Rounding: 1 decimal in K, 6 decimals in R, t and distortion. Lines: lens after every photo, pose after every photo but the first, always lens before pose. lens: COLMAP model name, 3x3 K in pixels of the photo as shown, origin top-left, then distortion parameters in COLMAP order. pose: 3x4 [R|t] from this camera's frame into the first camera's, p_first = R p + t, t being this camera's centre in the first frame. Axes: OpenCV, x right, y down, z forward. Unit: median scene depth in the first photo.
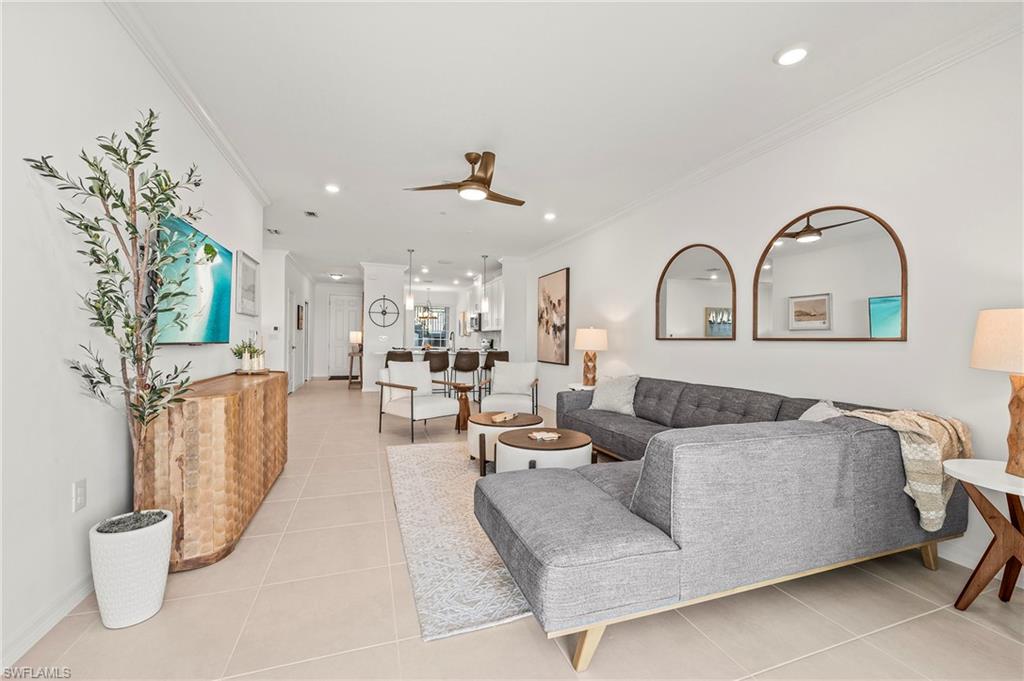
lens RADIAL K [[425.8, 0, 512.0], [0, 425.8, 340.5], [0, 0, 1]] dist [0.000383, 0.000117]
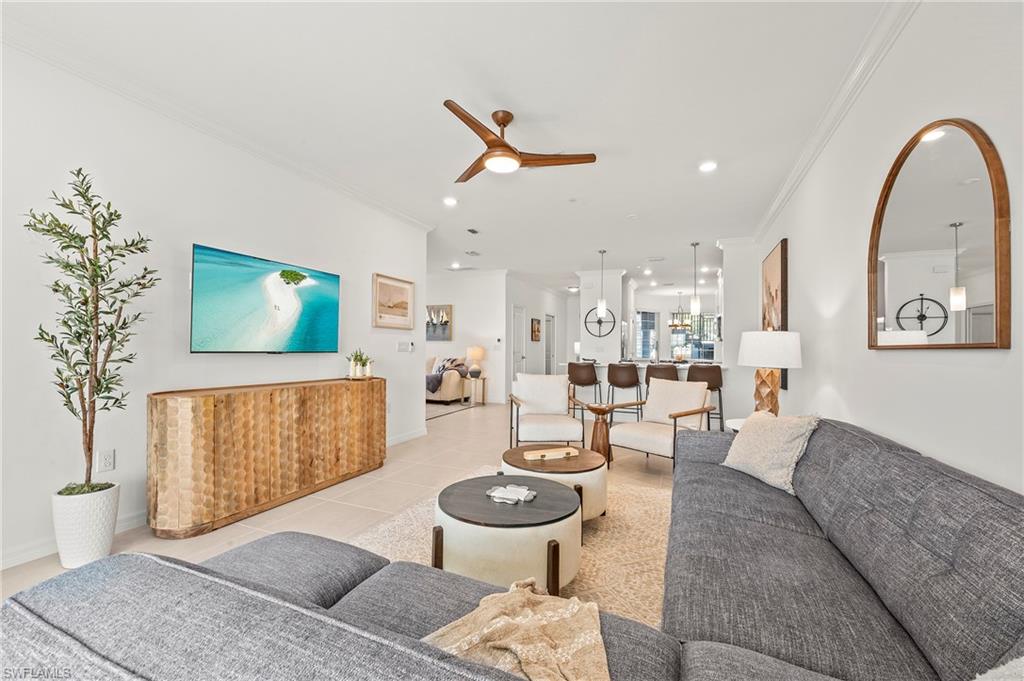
lens RADIAL K [[415.8, 0, 511.0], [0, 415.8, 346.9], [0, 0, 1]] dist [-0.000432, -0.000096]
pose [[0.736901, -0.005282, -0.675980, 0.451130], [-0.002692, 0.999939, -0.010747, 0.002264], [0.675995, 0.009739, 0.736842, 0.460770]]
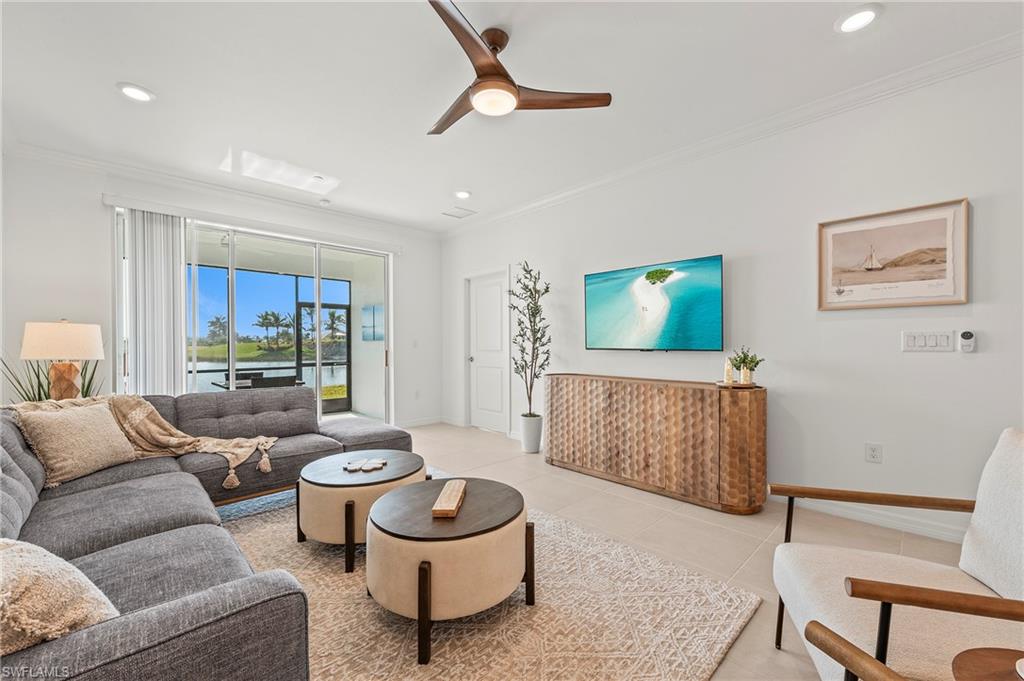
lens RADIAL K [[415.8, 0, 511.0], [0, 415.8, 346.9], [0, 0, 1]] dist [-0.000432, -0.000096]
pose [[-0.914440, -0.005709, -0.404681, 0.135972], [-0.007094, 0.999973, 0.001923, -0.000890], [0.404659, 0.004629, -0.914456, 1.602693]]
